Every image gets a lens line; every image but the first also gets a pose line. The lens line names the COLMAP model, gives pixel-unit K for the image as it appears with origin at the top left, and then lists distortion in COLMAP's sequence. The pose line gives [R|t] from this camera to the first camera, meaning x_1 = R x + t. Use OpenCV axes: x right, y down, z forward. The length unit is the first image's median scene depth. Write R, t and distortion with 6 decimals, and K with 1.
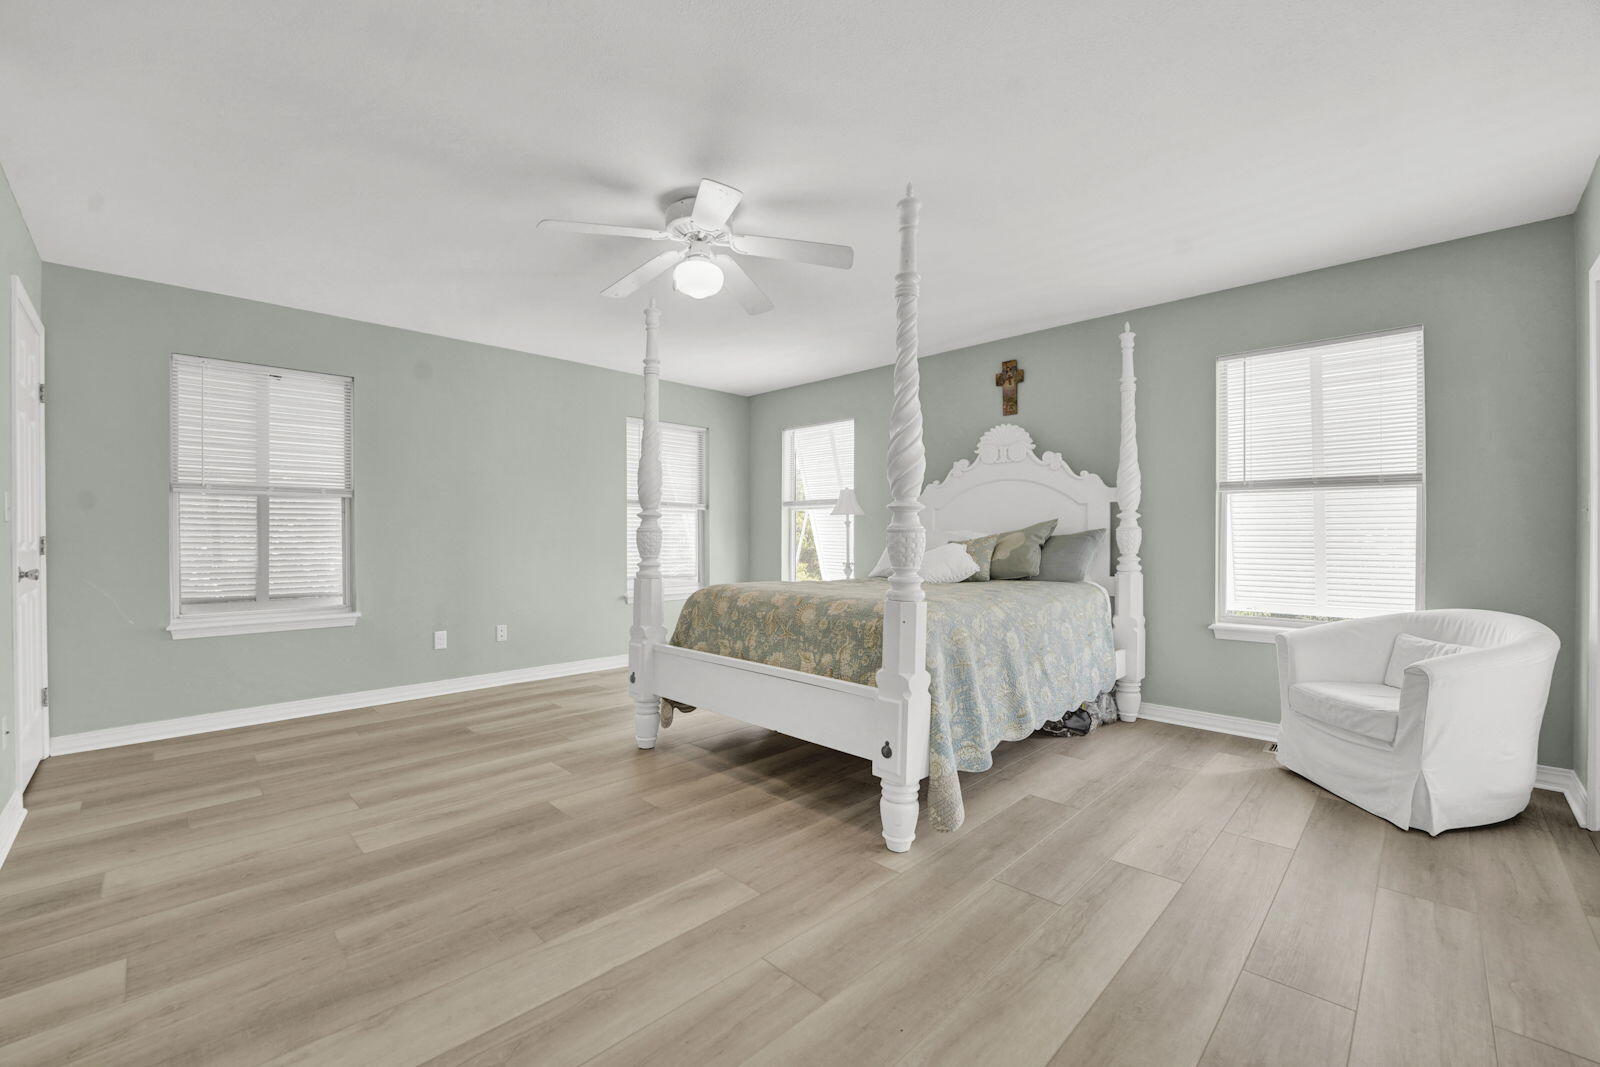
lens RADIAL K [[659.4, 0, 791.9], [0, 659.4, 540.3], [0, 0, 1]] dist [-0.029155, 0.002864]
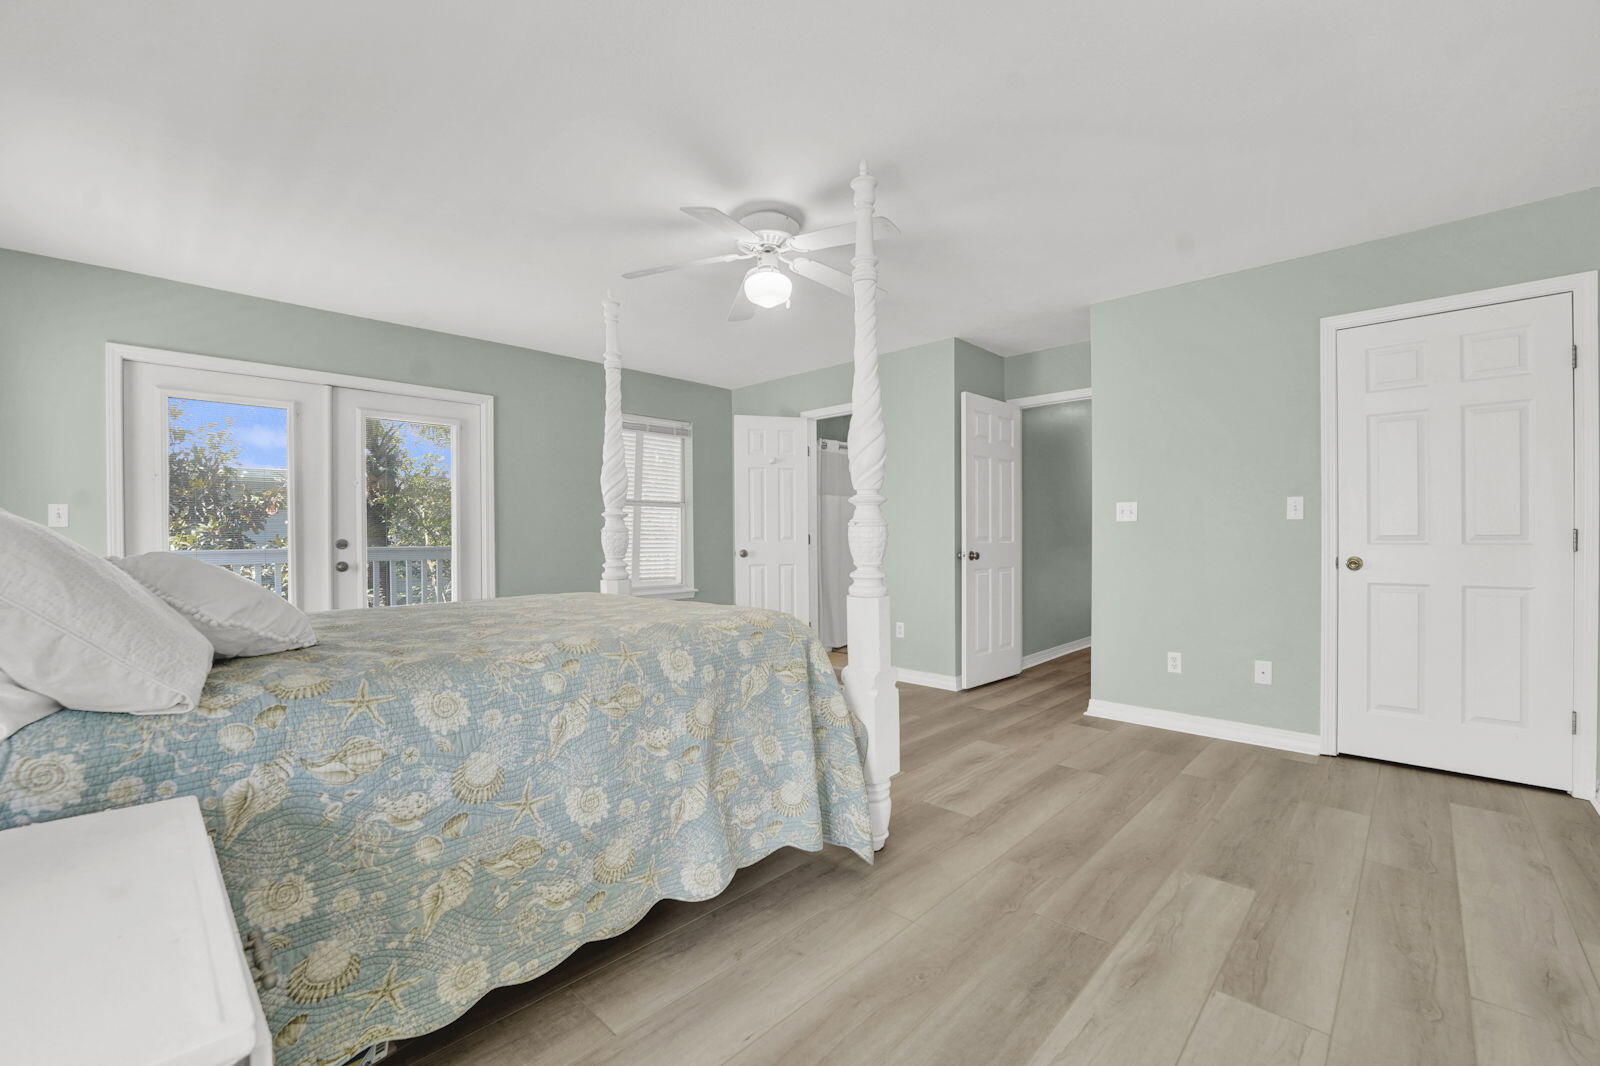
lens RADIAL K [[659.4, 0, 791.9], [0, 659.4, 539.8], [0, 0, 1]] dist [-0.029155, 0.002864]
pose [[-0.999885, 0.005110, -0.014276, -0.139781], [0.004968, 0.999938, 0.009946, -0.005917], [0.014325, 0.009874, -0.999849, 1.776205]]
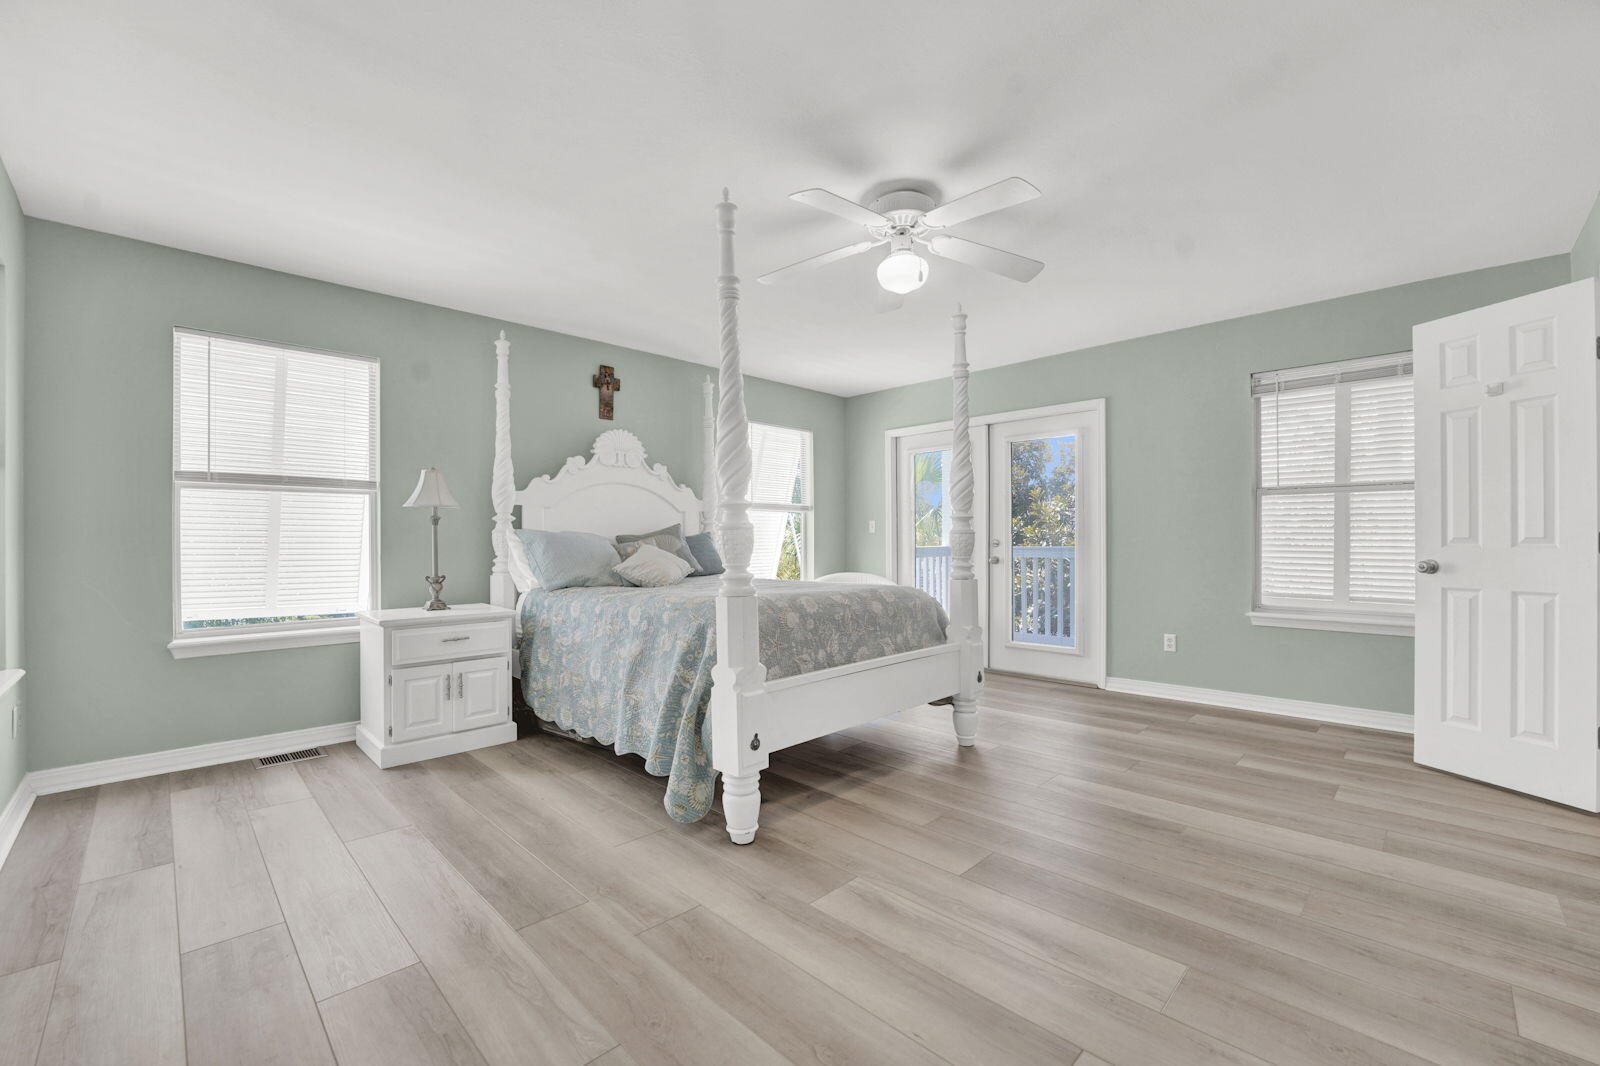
lens RADIAL K [[659.4, 0, 791.9], [0, 659.4, 539.8], [0, 0, 1]] dist [-0.029155, 0.002864]
pose [[0.006885, 0.000817, 0.999976, -0.972718], [0.008905, 0.999960, -0.000878, -0.000914], [-0.999937, 0.008911, 0.006877, 1.002965]]
